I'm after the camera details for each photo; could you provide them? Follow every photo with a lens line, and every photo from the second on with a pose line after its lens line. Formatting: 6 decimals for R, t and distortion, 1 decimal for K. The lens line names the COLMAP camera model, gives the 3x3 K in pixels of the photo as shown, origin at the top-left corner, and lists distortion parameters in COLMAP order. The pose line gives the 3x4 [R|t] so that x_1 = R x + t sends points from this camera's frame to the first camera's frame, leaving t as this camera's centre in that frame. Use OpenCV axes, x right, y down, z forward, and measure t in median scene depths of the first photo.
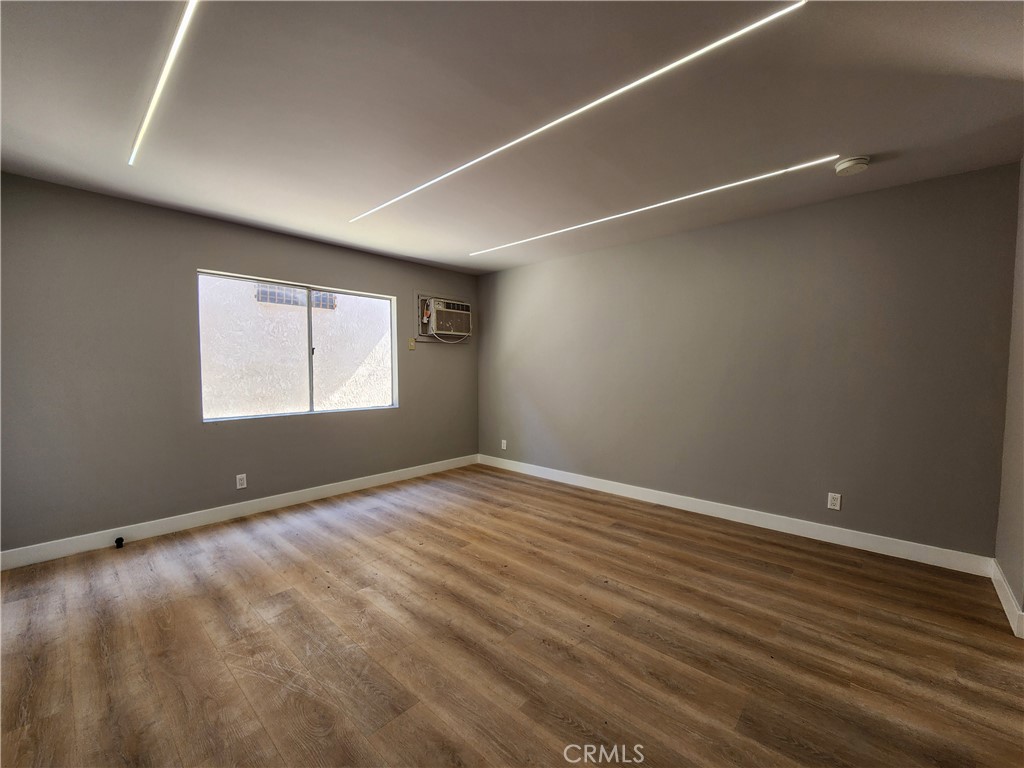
lens RADIAL K [[418.2, 0, 509.1], [0, 418.2, 389.3], [0, 0, 1]] dist [-0.001257, -0.000974]
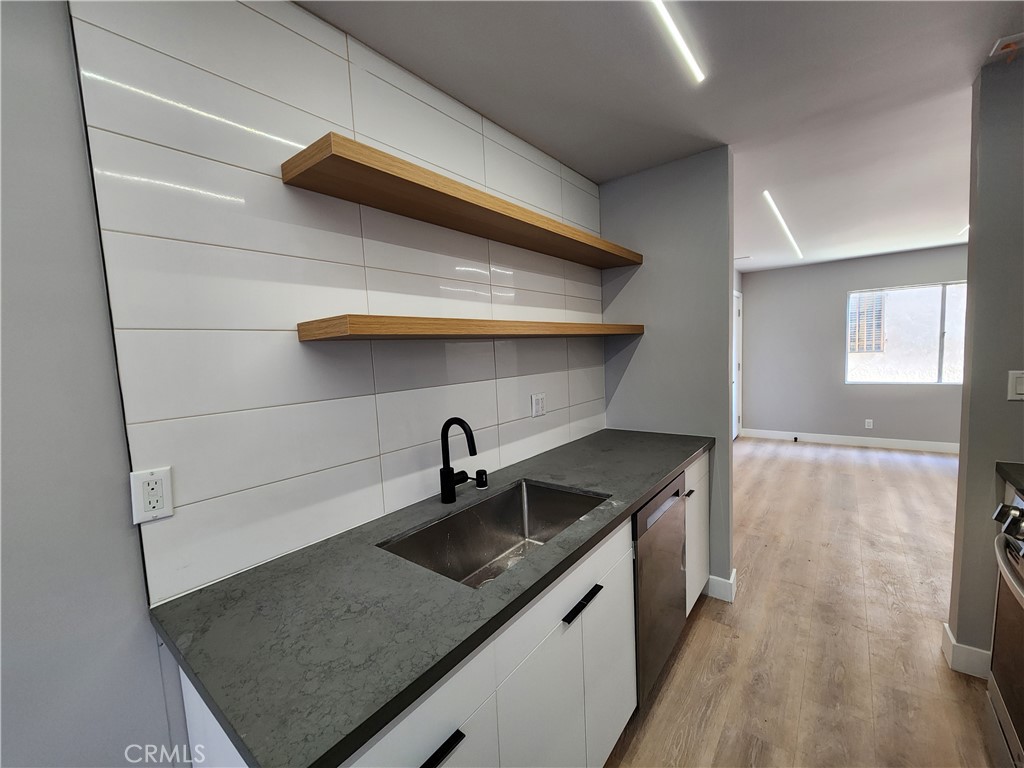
lens RADIAL K [[418.2, 0, 508.6], [0, 418.2, 389.1], [0, 0, 1]] dist [-0.001257, -0.000974]
pose [[0.065128, 0.083623, -0.994367, 0.752652], [-0.007340, 0.996496, 0.083322, -0.025395], [0.997850, 0.001872, 0.065514, -0.403976]]
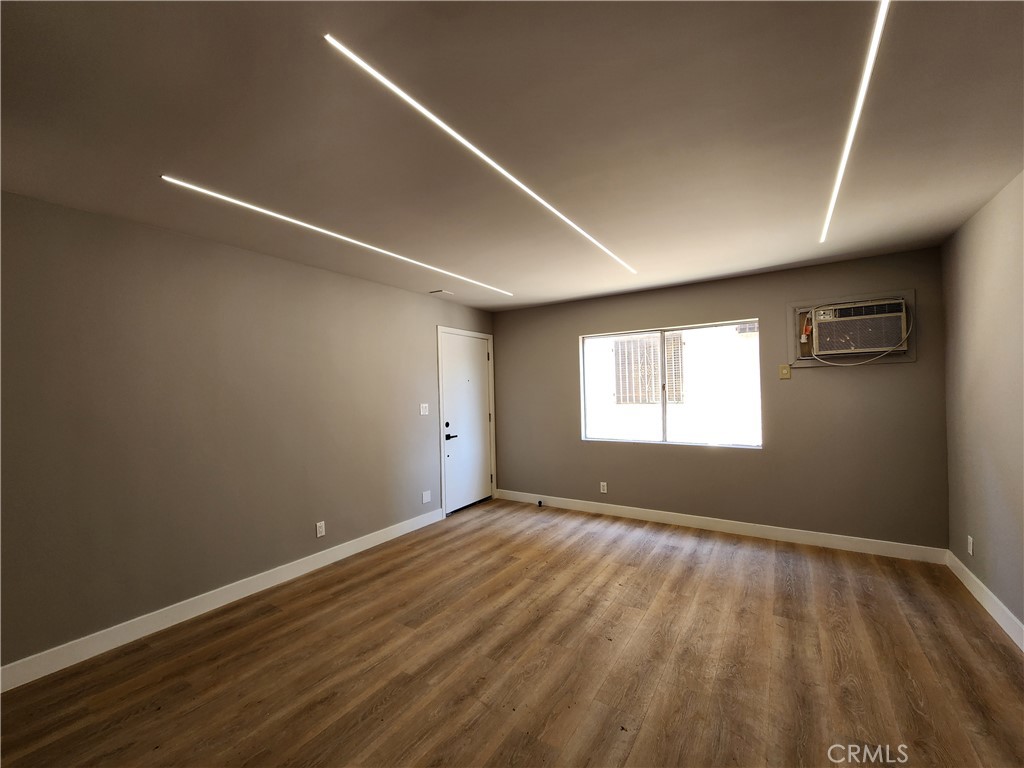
lens RADIAL K [[418.2, 0, 509.4], [0, 418.2, 388.6], [0, 0, 1]] dist [-0.001257, -0.000974]
pose [[0.162136, -0.012017, -0.986695, 0.597394], [-0.030278, 0.999394, -0.017147, -0.059621], [0.986304, 0.032655, 0.161674, 0.454559]]
